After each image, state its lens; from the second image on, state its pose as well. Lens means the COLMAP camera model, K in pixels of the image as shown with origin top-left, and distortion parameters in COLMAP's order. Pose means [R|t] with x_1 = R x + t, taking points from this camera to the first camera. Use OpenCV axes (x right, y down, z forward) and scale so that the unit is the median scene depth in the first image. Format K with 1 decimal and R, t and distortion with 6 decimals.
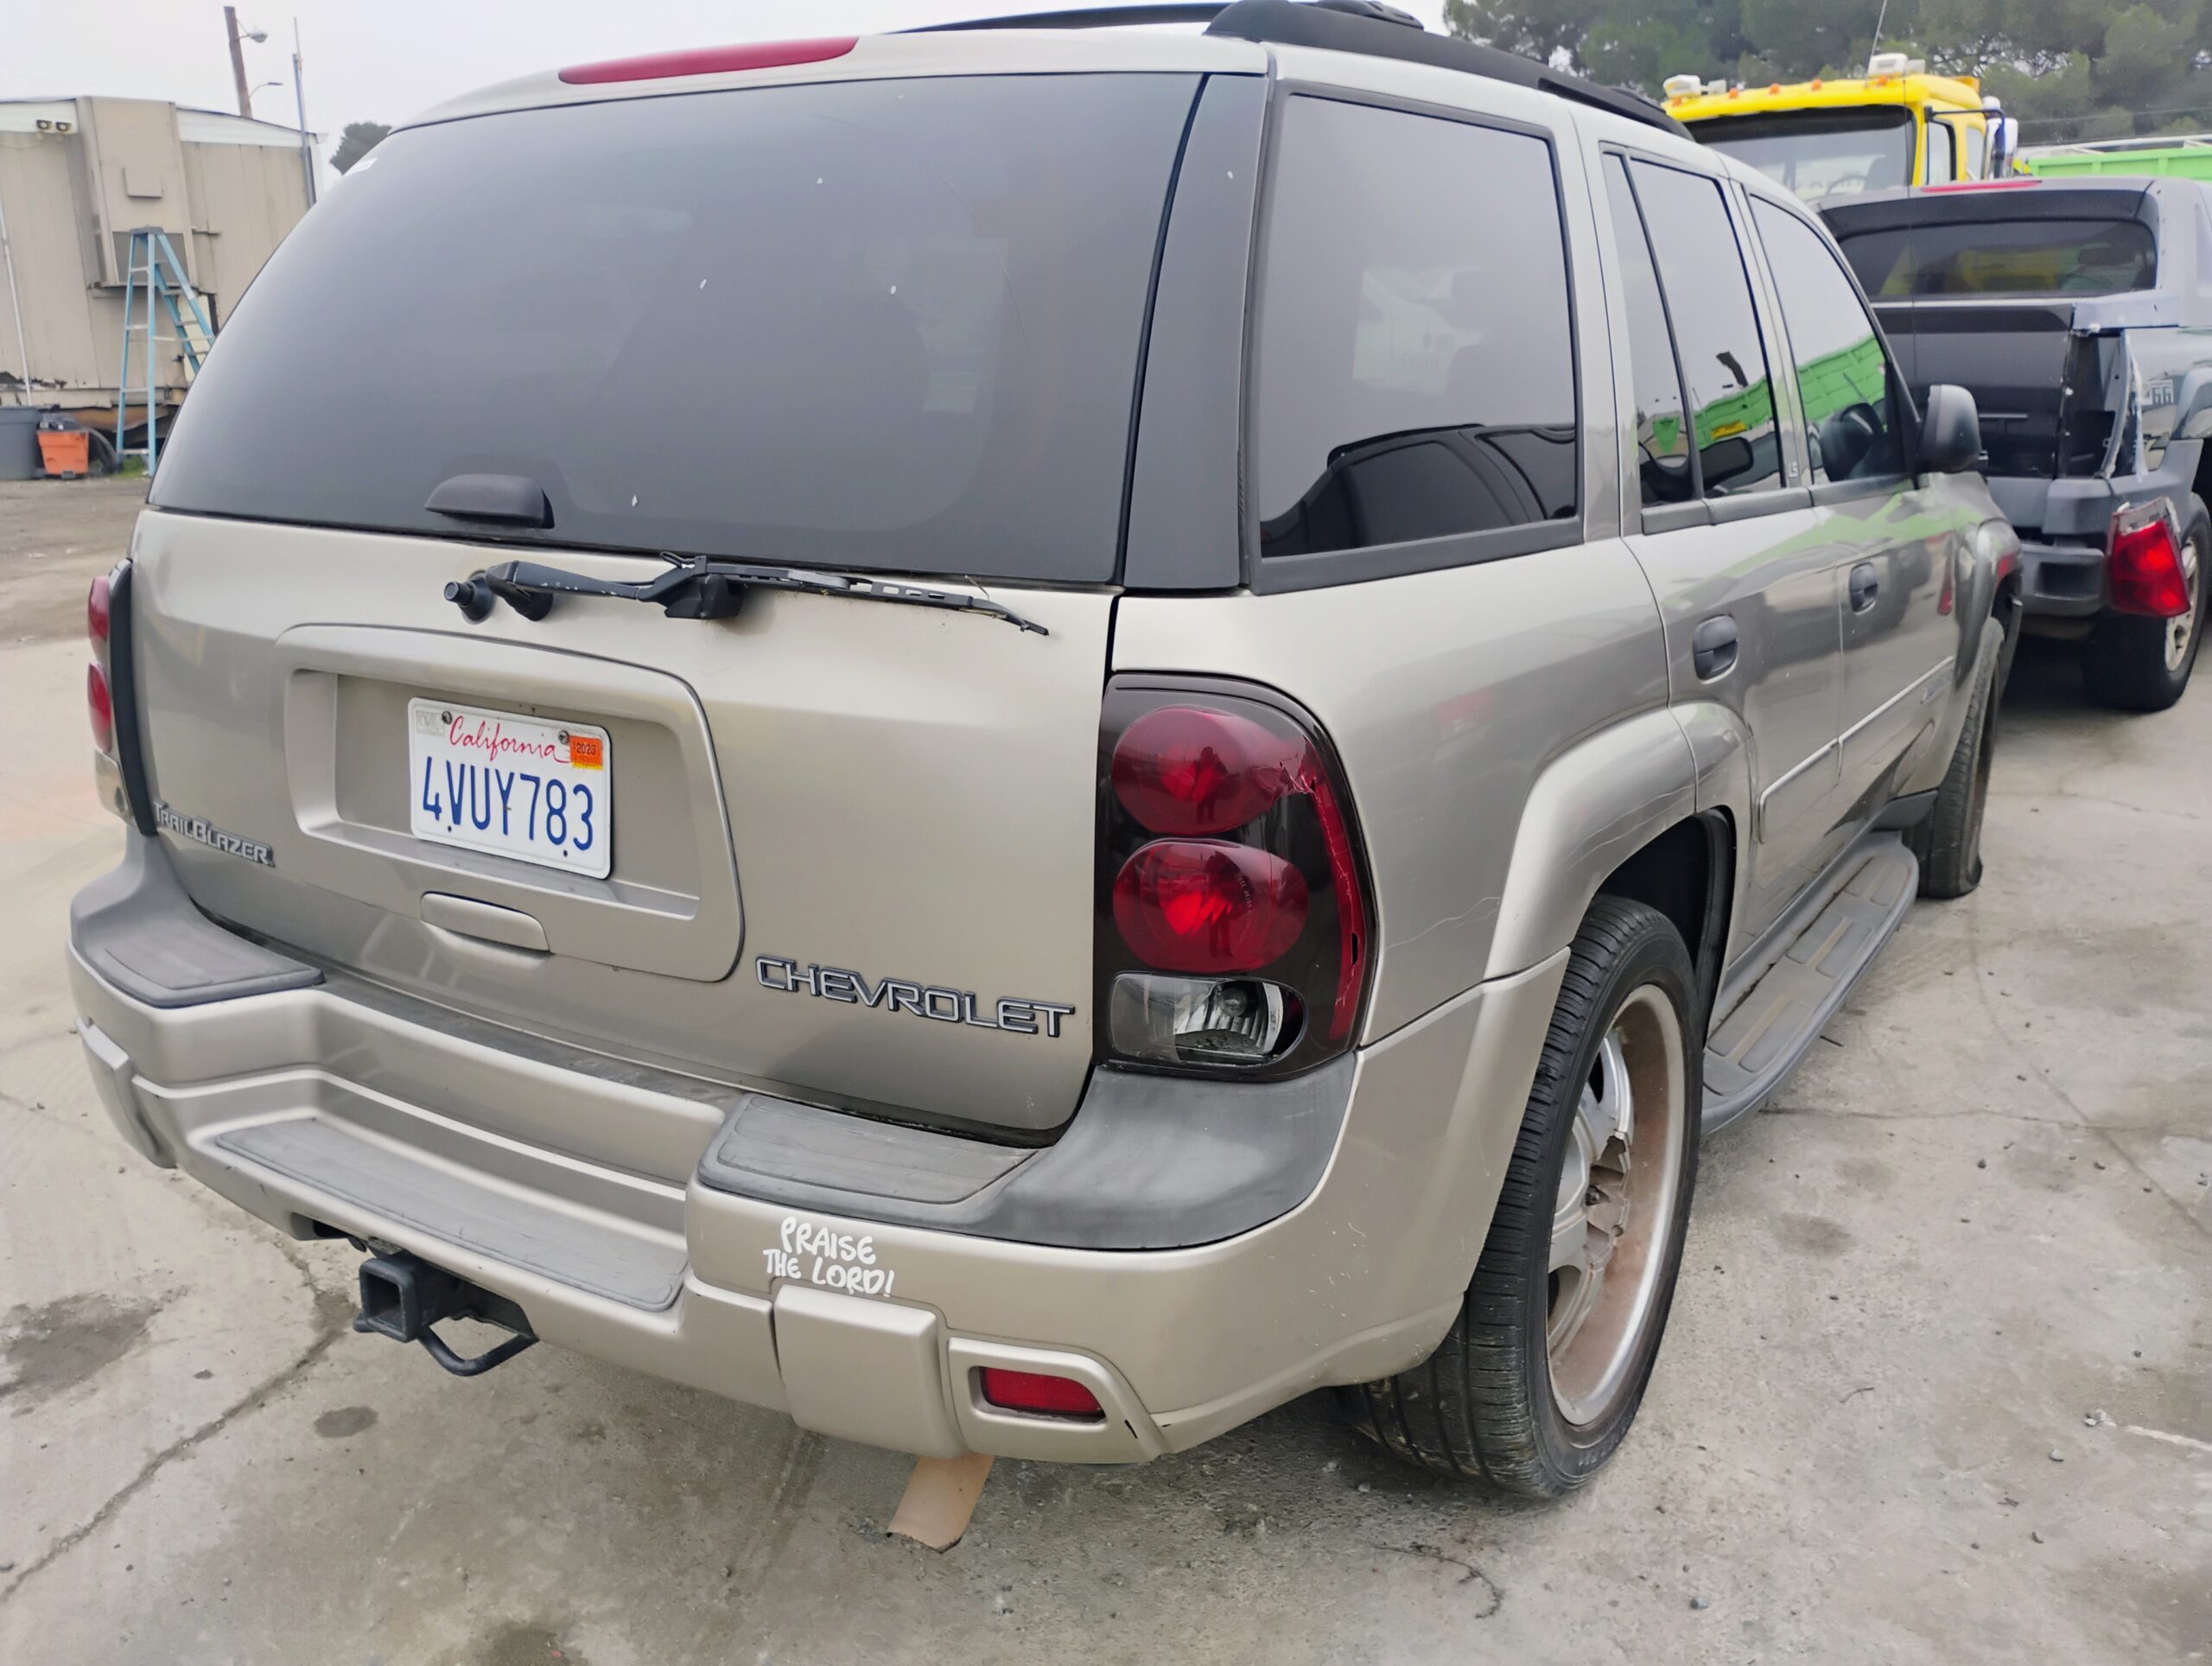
lens RADIAL K [[1810.5, 0, 1106.3], [0, 1810.5, 833.0], [0, 0, 1]] dist [0.009999, 0.002796]
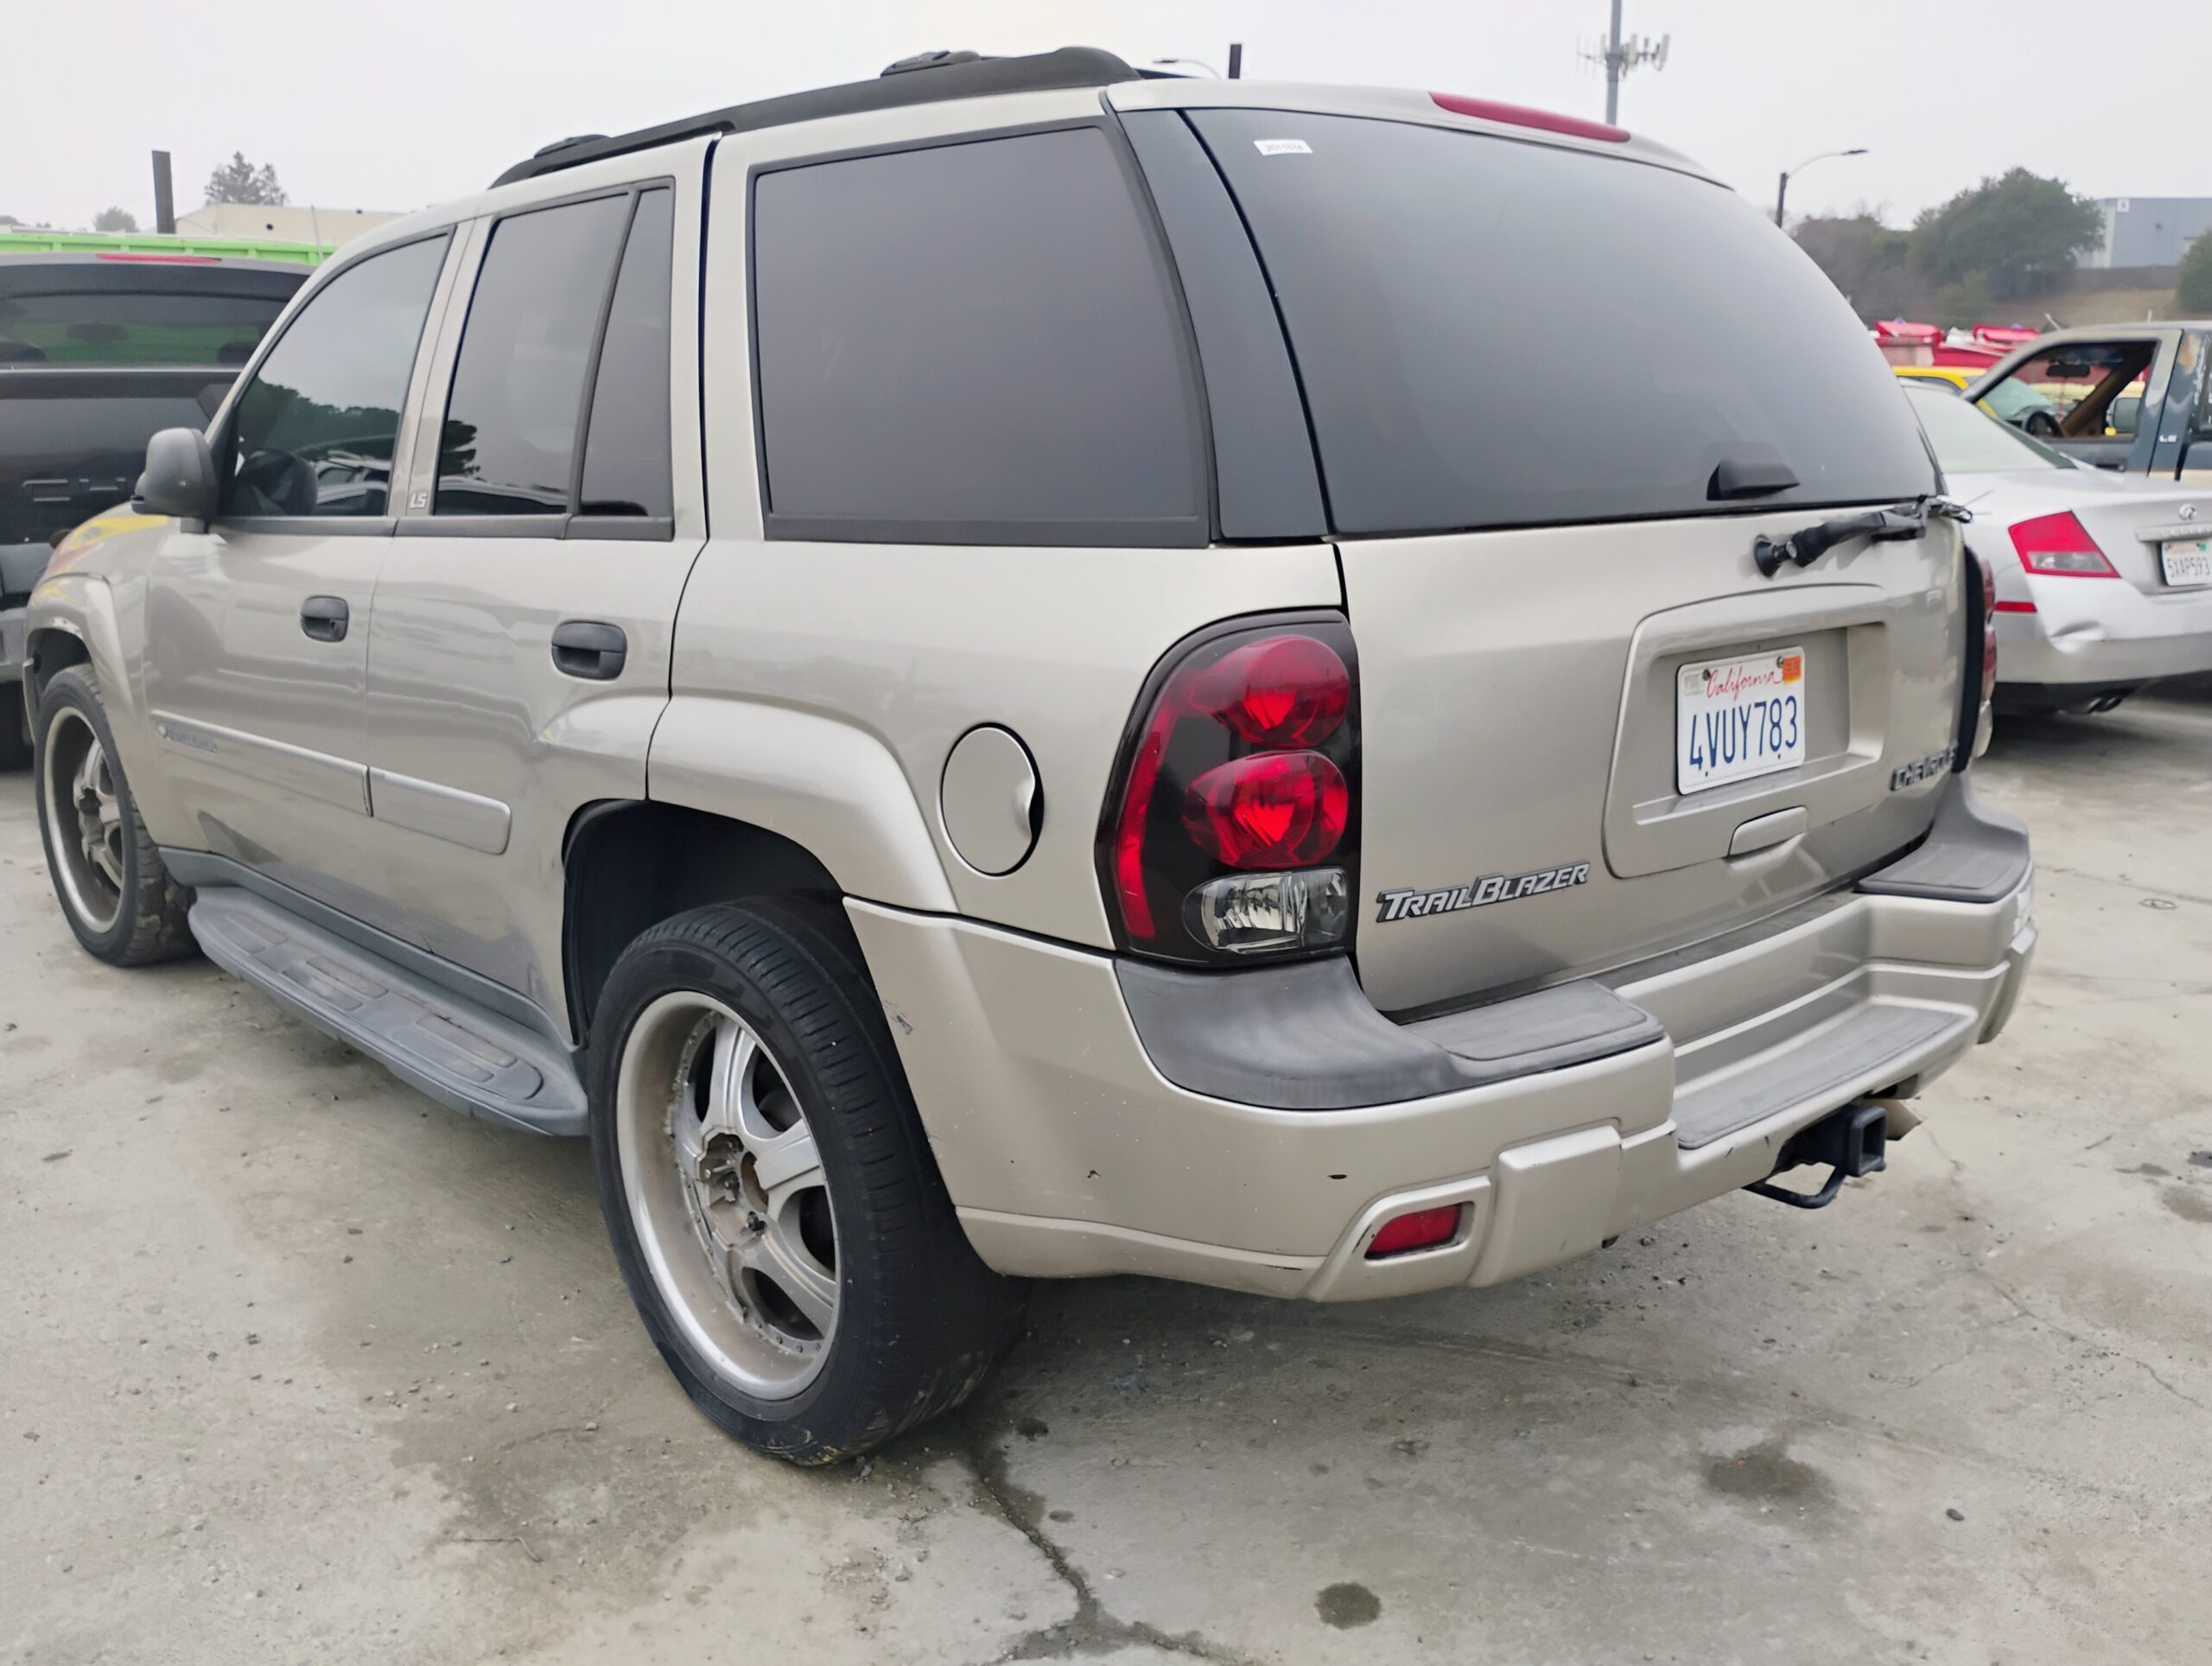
lens RADIAL K [[1810.5, 0, 1106.2], [0, 1810.5, 832.8], [0, 0, 1]] dist [0.009999, 0.002796]
pose [[0.257827, -0.209613, 0.943180, -1.566077], [0.253322, 0.956699, 0.143370, -0.229030], [-0.932391, 0.201963, 0.299762, 1.039993]]
